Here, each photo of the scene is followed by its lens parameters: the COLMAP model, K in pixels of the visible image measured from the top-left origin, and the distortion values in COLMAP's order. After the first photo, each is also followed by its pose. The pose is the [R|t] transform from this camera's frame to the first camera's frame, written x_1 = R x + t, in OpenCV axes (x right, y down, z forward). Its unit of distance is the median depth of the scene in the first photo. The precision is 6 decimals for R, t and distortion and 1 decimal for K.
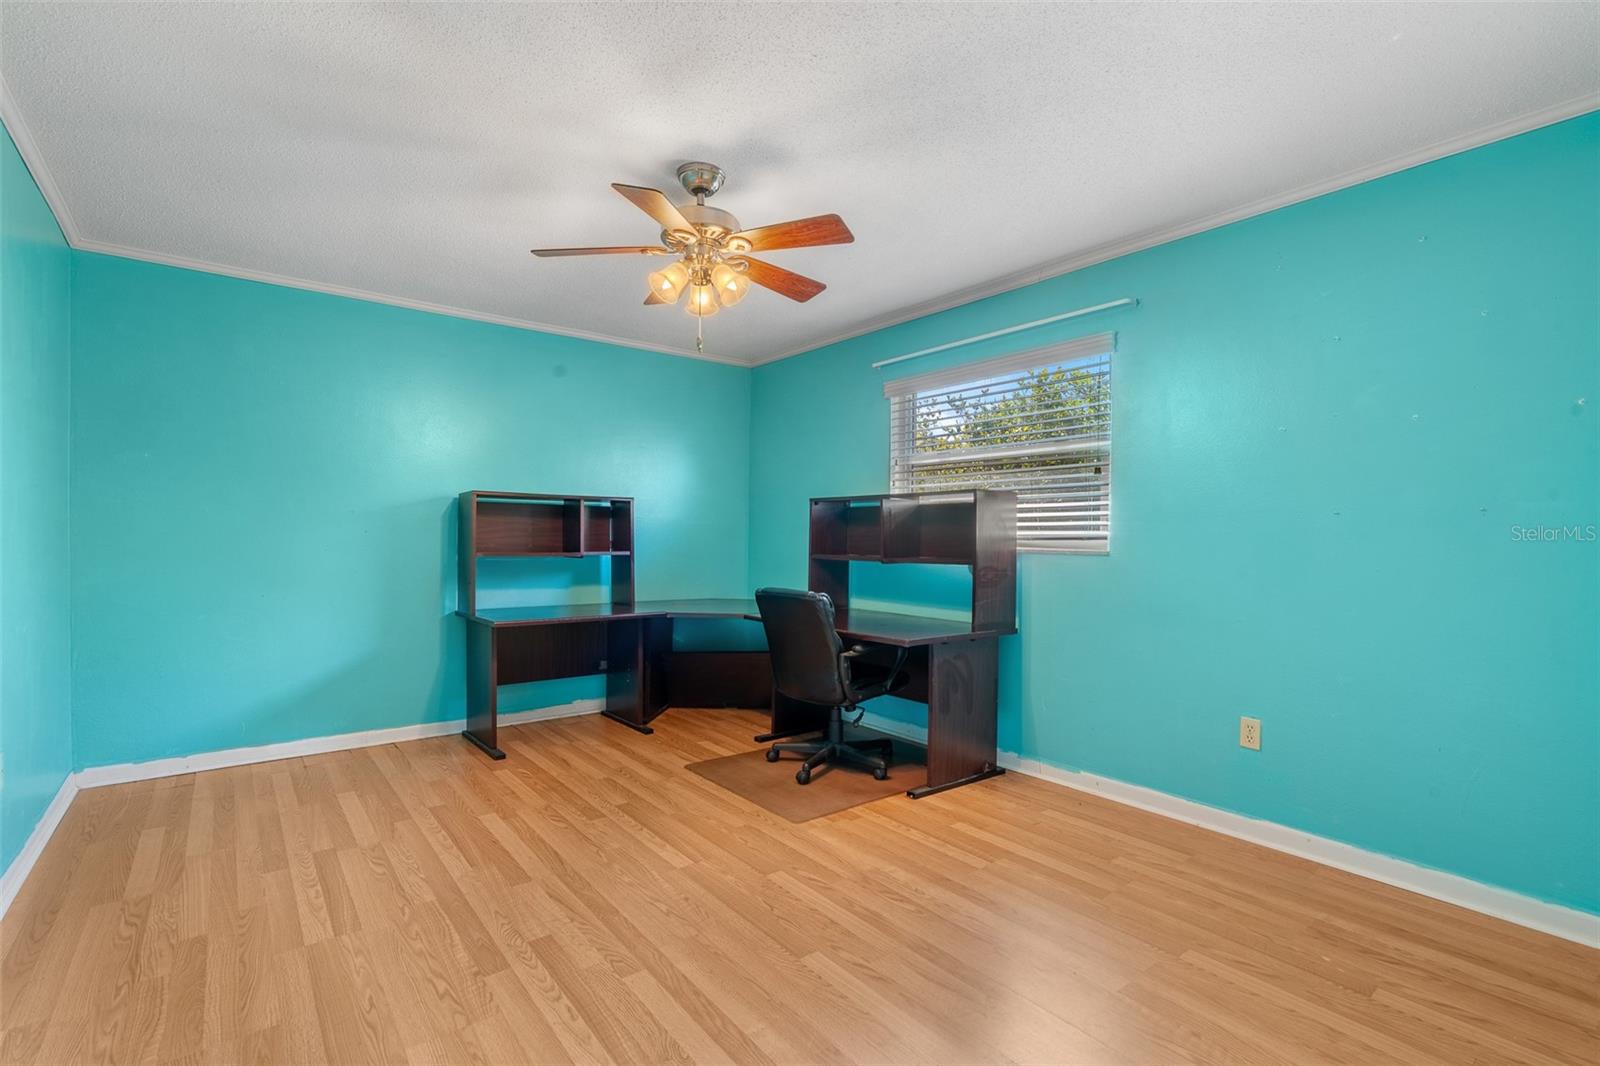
lens RADIAL K [[737.4, 0, 800.3], [0, 737.4, 553.4], [0, 0, 1]] dist [0.000904, 0.000212]
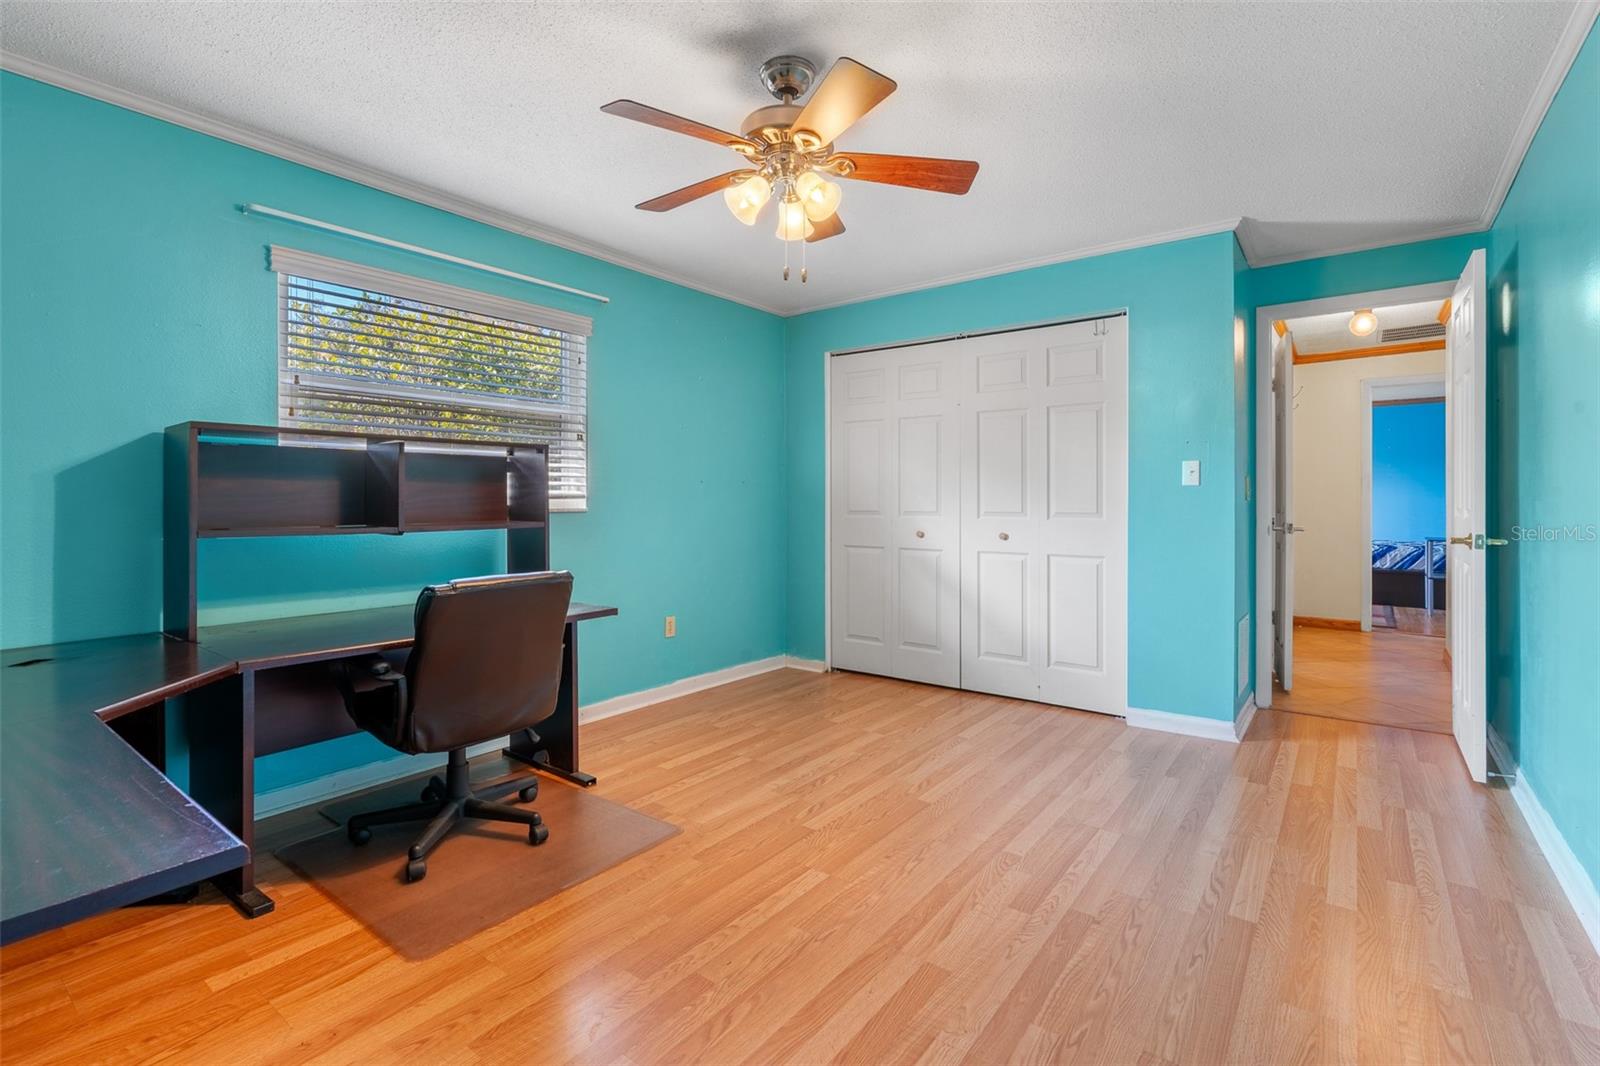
lens RADIAL K [[731.0, 0, 798.1], [0, 731.0, 511.7], [0, 0, 1]] dist [-0.004662, 0.000007]
pose [[-0.253556, -0.021761, 0.967076, -0.938385], [0.019876, 0.999419, 0.027700, -0.027985], [-0.967116, 0.026245, -0.252977, 1.184030]]
